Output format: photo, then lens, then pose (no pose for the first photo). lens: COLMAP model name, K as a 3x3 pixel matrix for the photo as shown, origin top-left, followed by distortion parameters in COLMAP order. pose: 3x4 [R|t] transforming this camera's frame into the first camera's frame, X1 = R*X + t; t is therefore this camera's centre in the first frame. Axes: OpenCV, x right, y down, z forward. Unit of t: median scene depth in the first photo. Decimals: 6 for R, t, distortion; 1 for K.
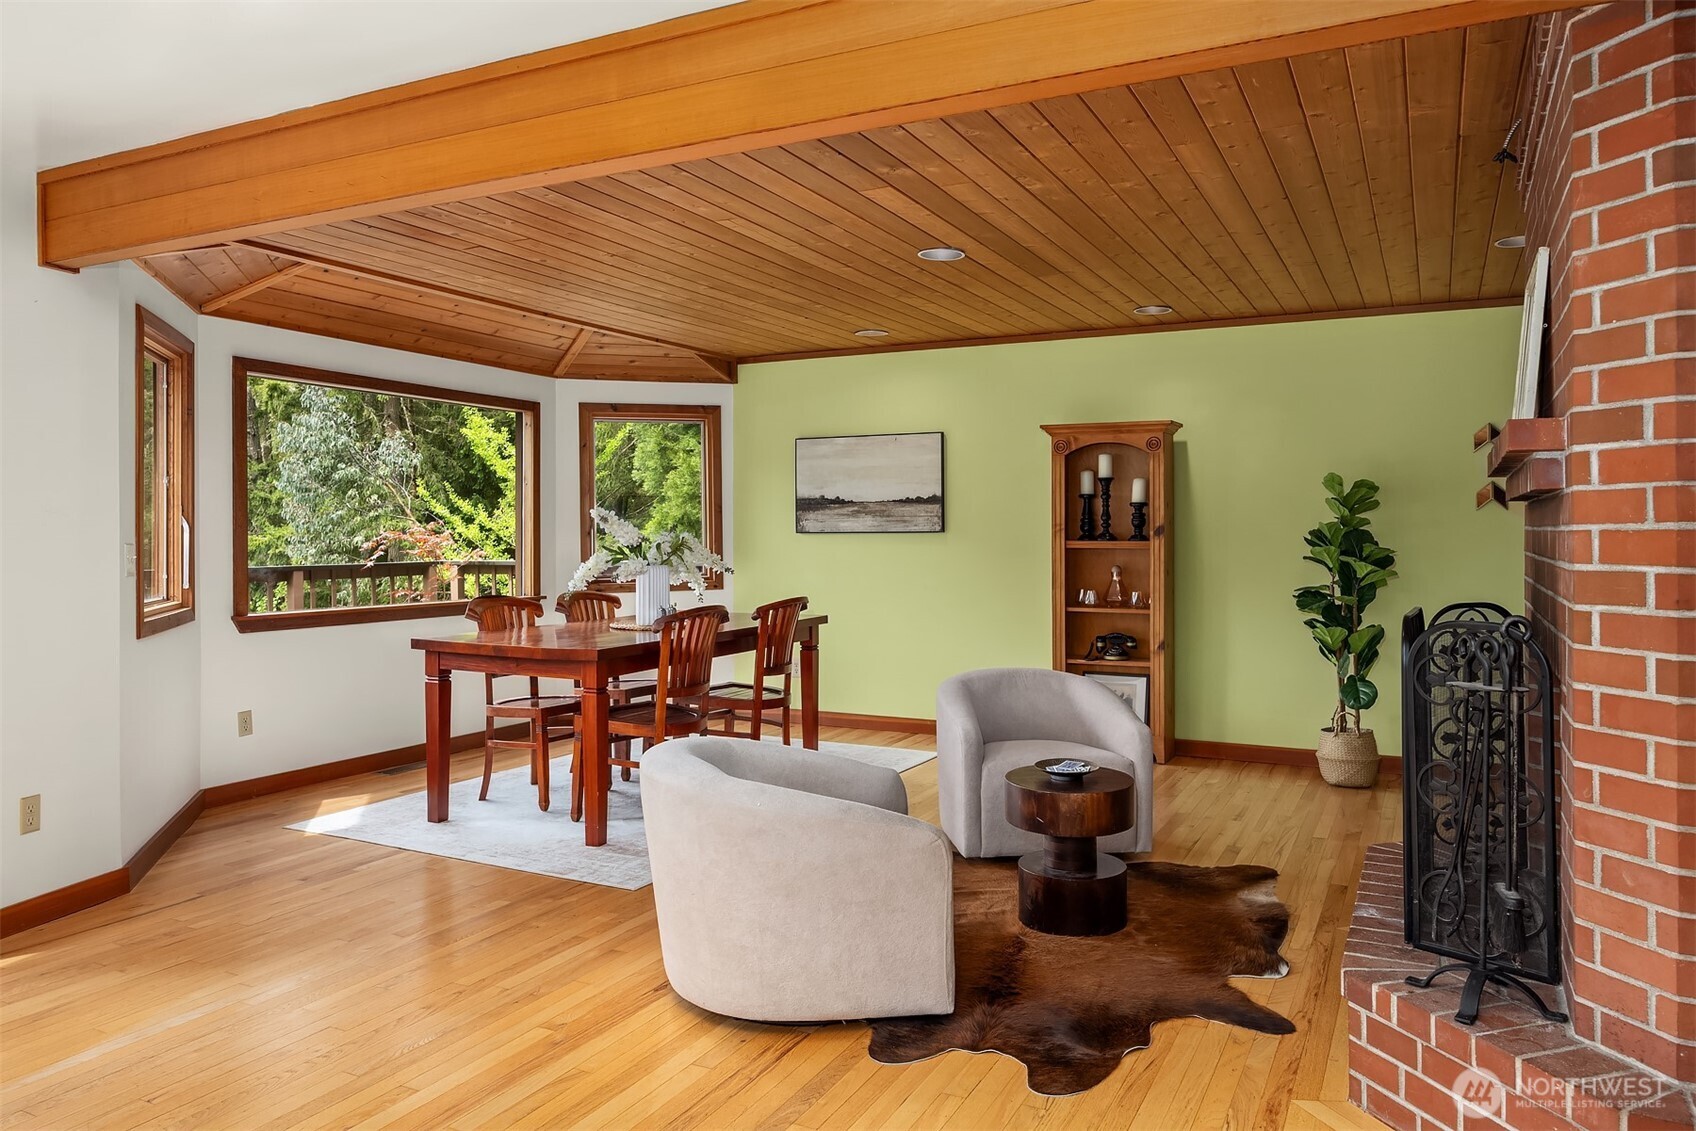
lens RADIAL K [[1116.4, 0, 847.0], [0, 1116.4, 576.8], [0, 0, 1]] dist [0.005426, 0.001084]
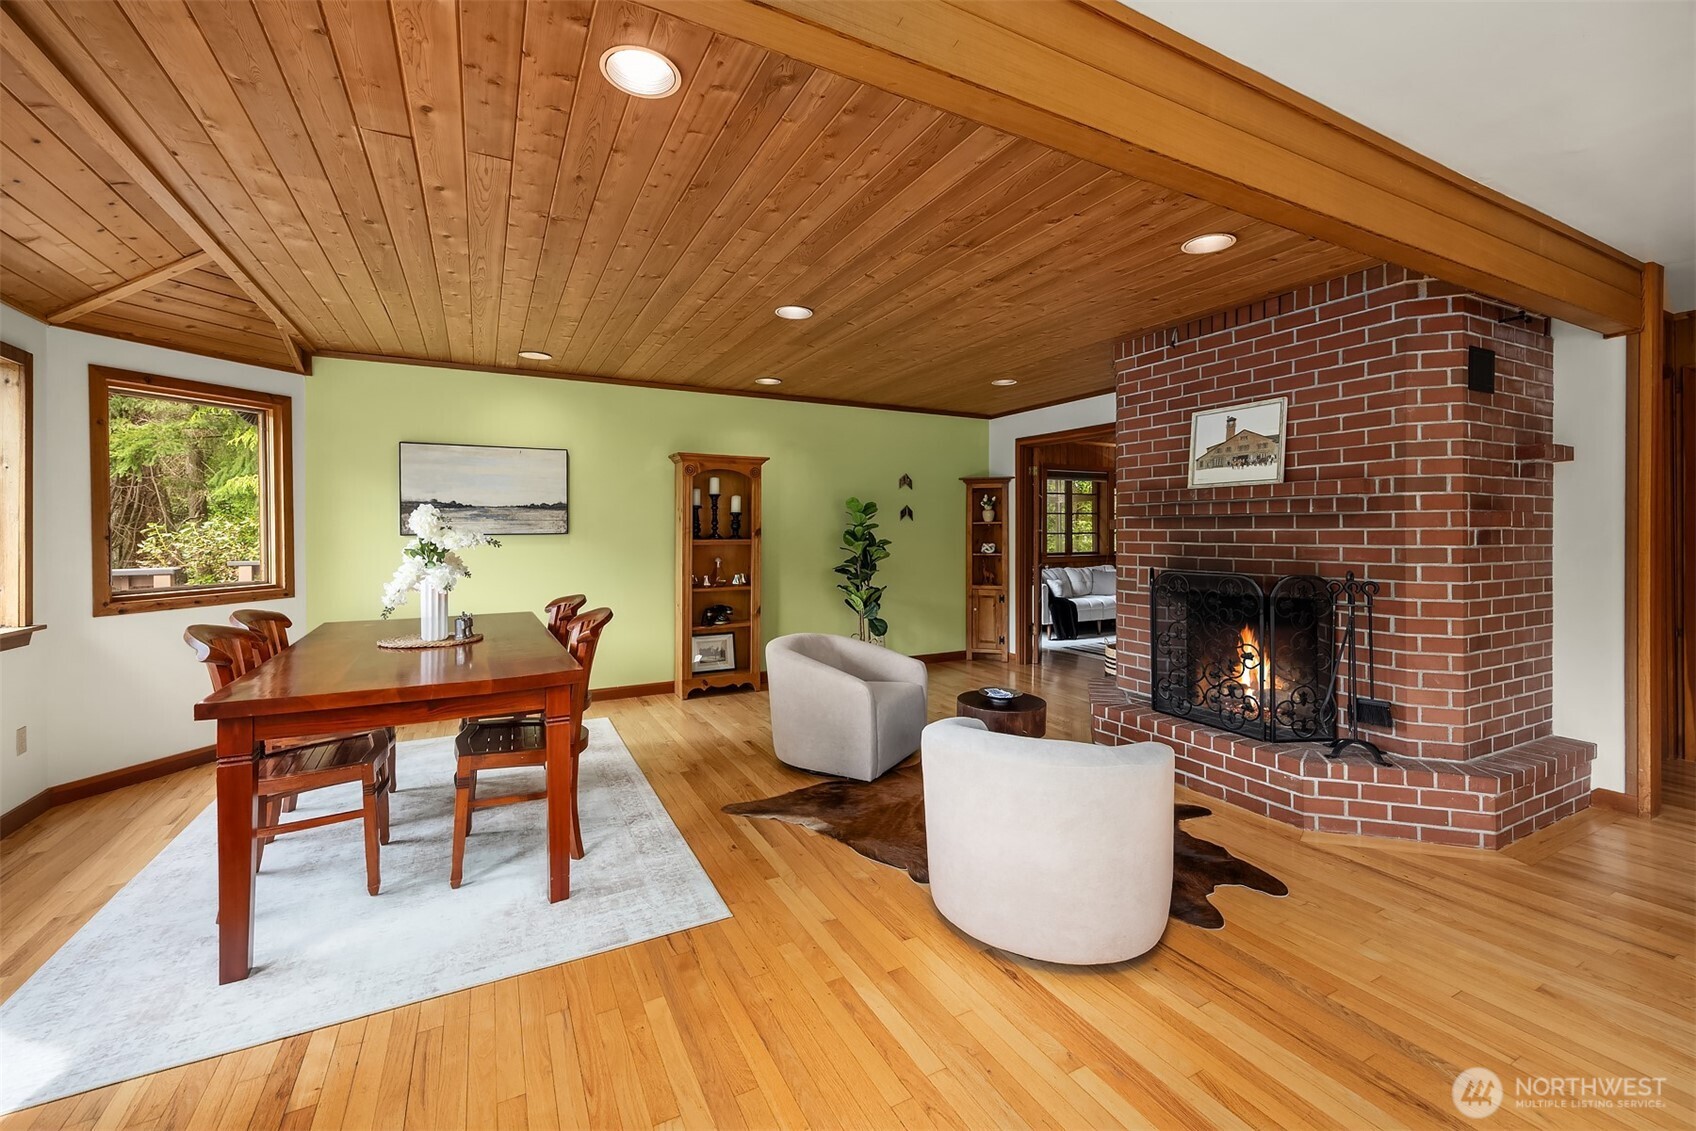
lens RADIAL K [[692.8, 0, 846.5], [0, 692.8, 553.3], [0, 0, 1]] dist [0.013042, 0.000011]
pose [[0.588223, -0.027470, 0.808232, -0.381810], [0.036408, 0.999309, 0.007468, -0.015811], [-0.807879, 0.025033, 0.588817, 0.365750]]
